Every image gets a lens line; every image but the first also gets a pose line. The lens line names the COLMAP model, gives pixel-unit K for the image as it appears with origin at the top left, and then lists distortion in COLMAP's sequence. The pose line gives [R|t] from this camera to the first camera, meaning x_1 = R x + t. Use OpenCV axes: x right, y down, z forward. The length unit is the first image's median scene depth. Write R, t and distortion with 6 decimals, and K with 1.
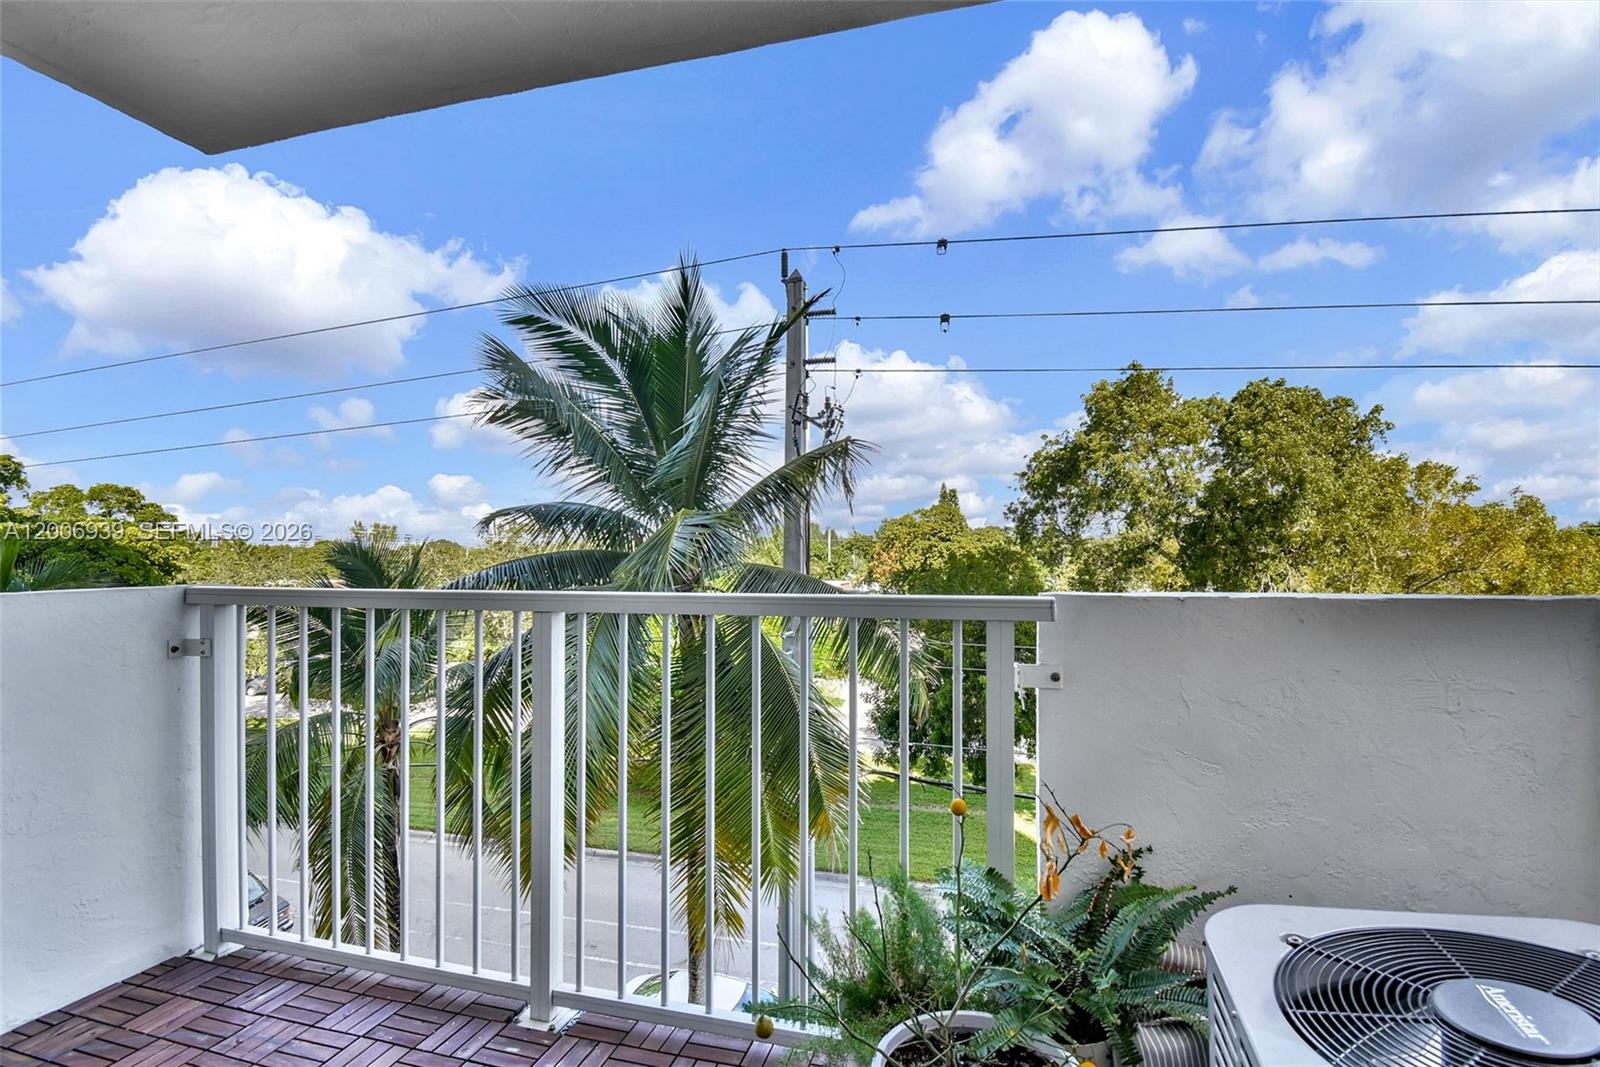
lens RADIAL K [[764.8, 0, 820.4], [0, 764.8, 553.0], [0, 0, 1]] dist [0.013925, -0.019826]
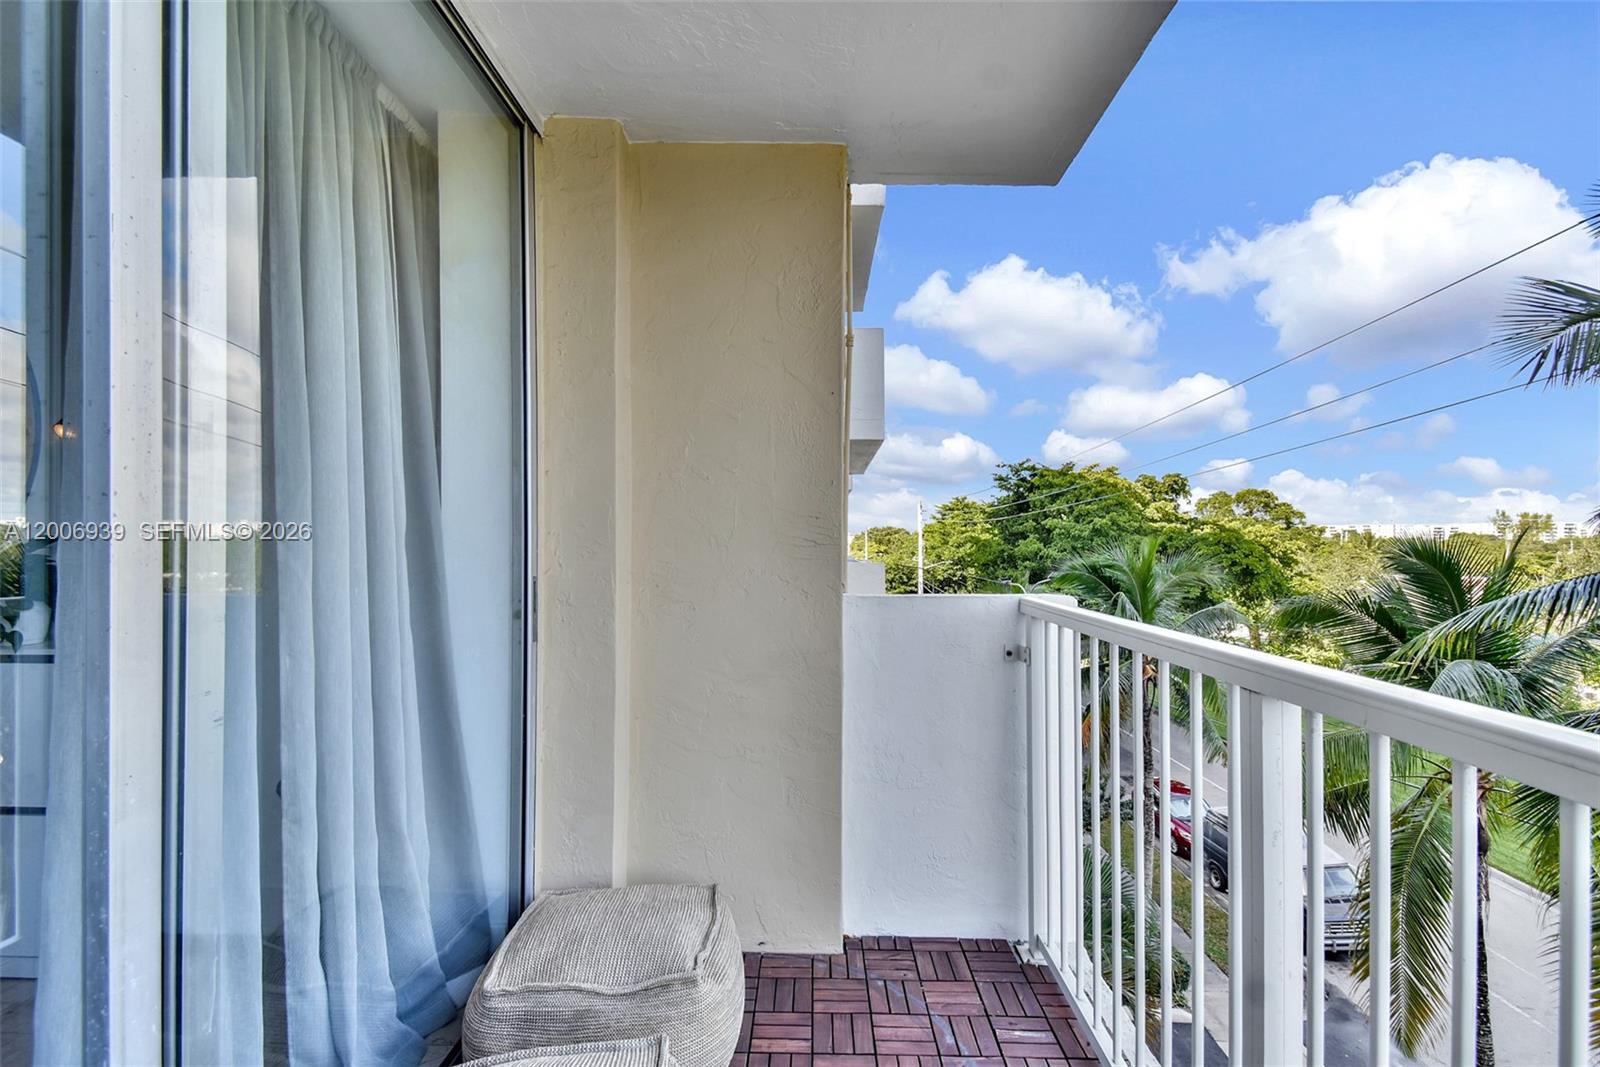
lens RADIAL K [[706.9, 0, 820.1], [0, 706.9, 536.9], [0, 0, 1]] dist [0.009303, -0.020433]
pose [[0.219527, -0.003823, -0.975599, 0.022602], [-0.004522, 0.999978, -0.004937, -0.010145], [0.975596, 0.005496, 0.219504, 0.160663]]
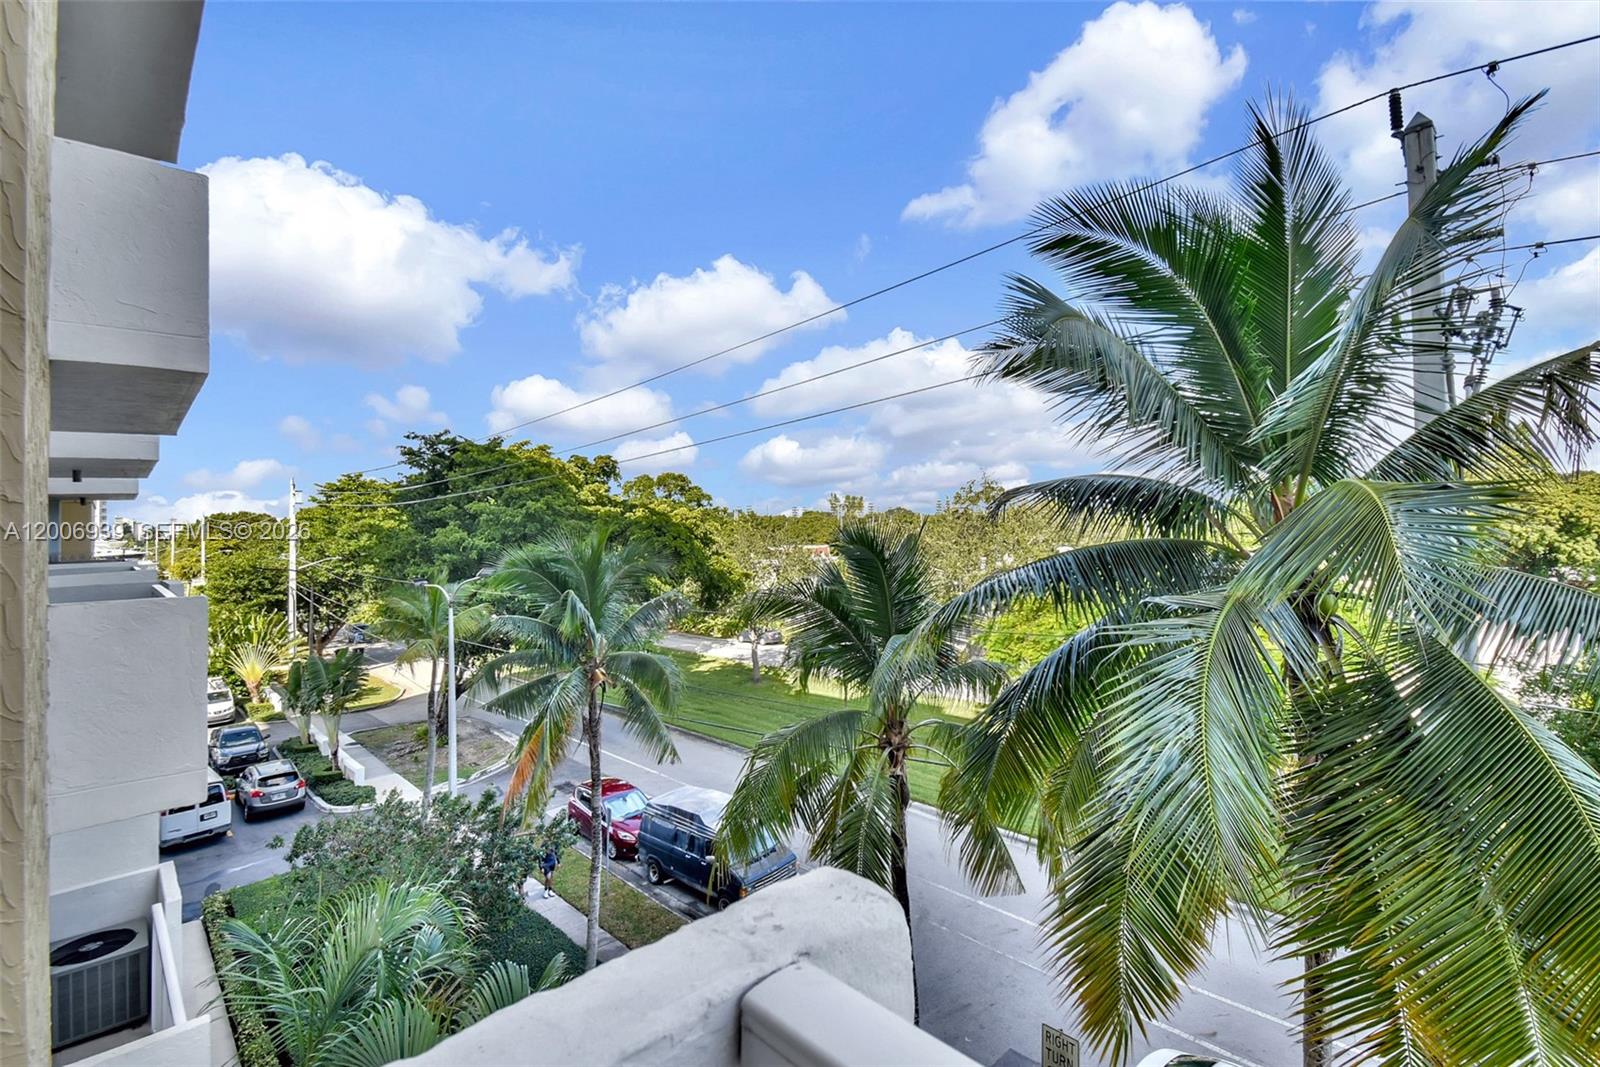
lens RADIAL K [[698.4, 0, 797.2], [0, 698.4, 492.4], [0, 0, 1]] dist [-0.025932, -0.000517]
pose [[0.837700, -0.030874, -0.545258, -0.213911], [0.016680, 0.999381, -0.030961, -0.032157], [0.545877, 0.016841, 0.837696, 0.253438]]
